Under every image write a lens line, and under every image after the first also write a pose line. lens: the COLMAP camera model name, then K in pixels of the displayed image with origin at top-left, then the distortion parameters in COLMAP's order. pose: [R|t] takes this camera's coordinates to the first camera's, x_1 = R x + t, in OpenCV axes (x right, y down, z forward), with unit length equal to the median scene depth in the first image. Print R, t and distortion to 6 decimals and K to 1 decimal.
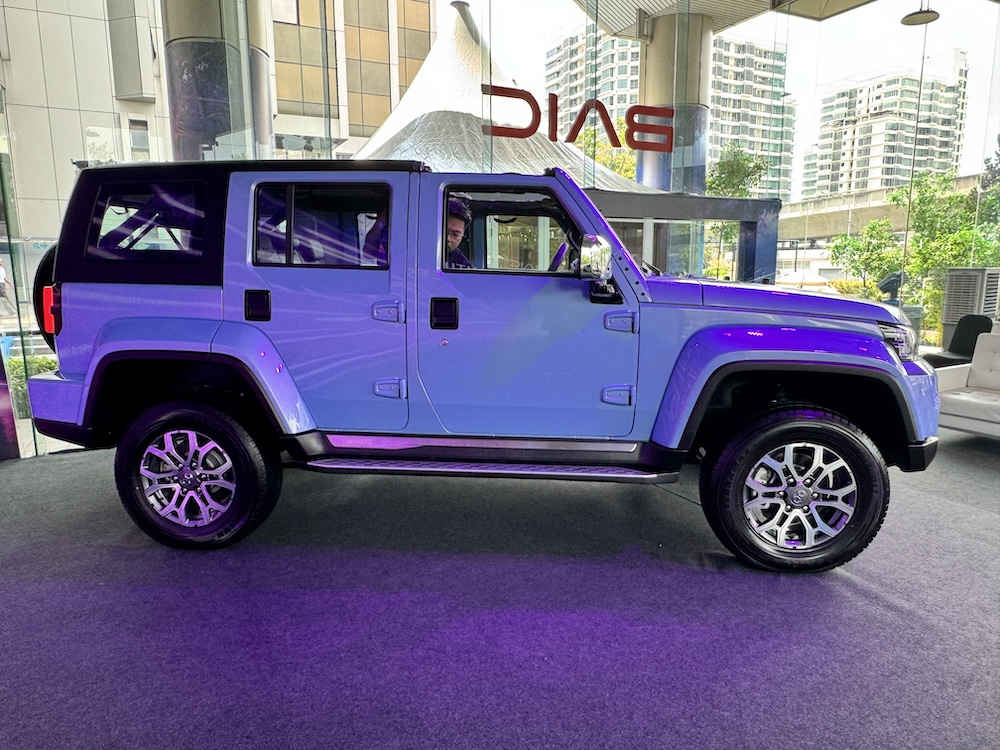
lens RADIAL K [[698.7, 0, 500.0], [0, 698.7, 375.0], [0, 0, 1]] dist [0.004301, -0.007686]
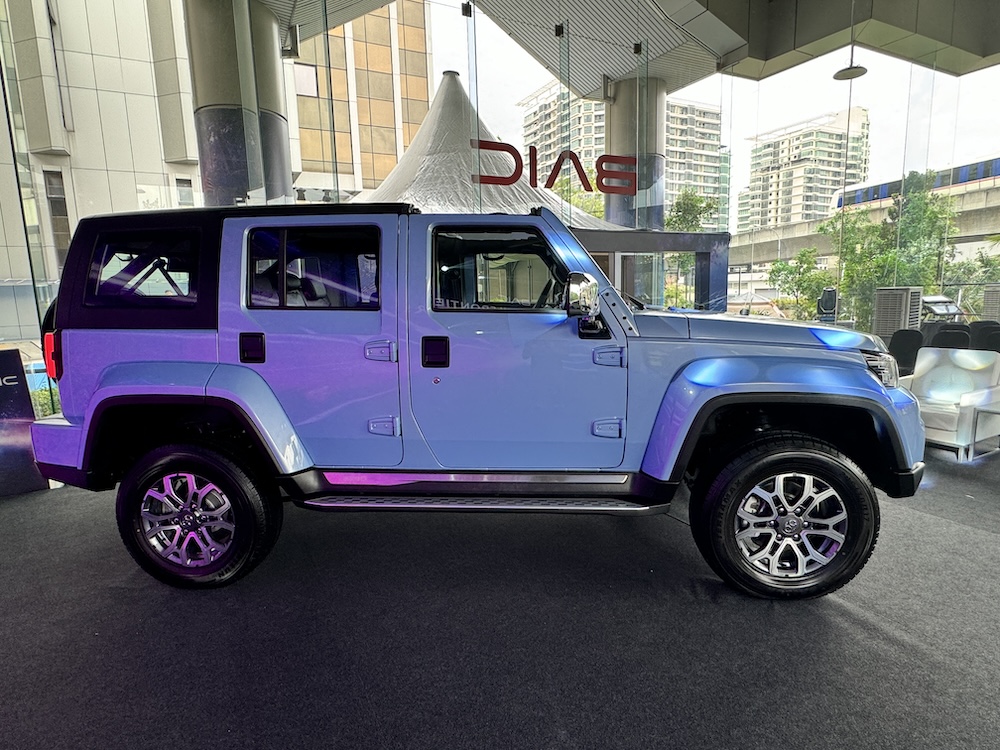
lens RADIAL K [[560.4, 0, 500.0], [0, 560.4, 375.0], [0, 0, 1]] dist [-0.003016, 0.000275]
pose [[0.999601, -0.026309, 0.010295, 0.004989], [0.026369, 0.999636, -0.005753, -0.045756], [-0.010140, 0.006022, 0.999930, 0.176025]]
